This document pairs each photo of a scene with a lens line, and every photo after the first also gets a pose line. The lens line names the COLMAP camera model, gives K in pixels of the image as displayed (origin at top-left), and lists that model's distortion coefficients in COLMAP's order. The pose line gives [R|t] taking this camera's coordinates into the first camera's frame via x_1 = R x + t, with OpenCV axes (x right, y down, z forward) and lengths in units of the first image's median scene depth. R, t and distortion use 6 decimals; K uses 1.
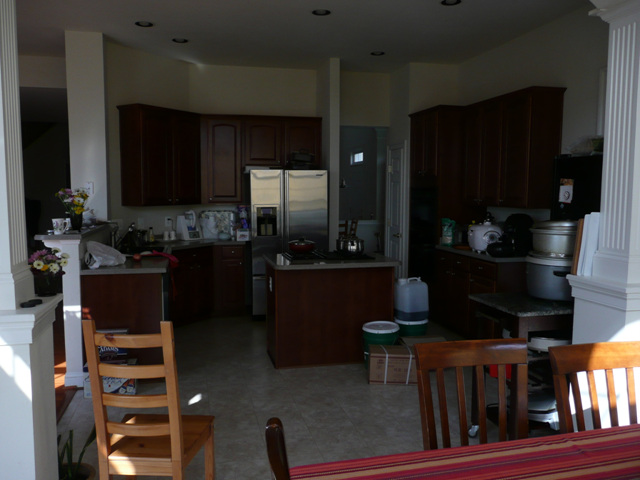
lens RADIAL K [[527.5, 0, 320.0], [0, 527.5, 240.0], [0, 0, 1]] dist [0.003097, 0.000480]
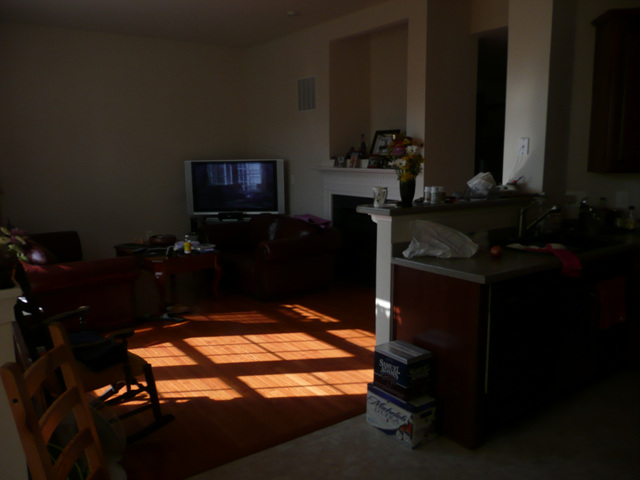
lens RADIAL K [[527.5, 0, 320.0], [0, 527.5, 240.0], [0, 0, 1]] dist [0.003097, 0.000480]
pose [[0.364055, 0.144799, -0.920053, 0.196264], [-0.075329, 0.989182, 0.125871, -0.053180], [0.928326, 0.023483, 0.371025, 0.619829]]
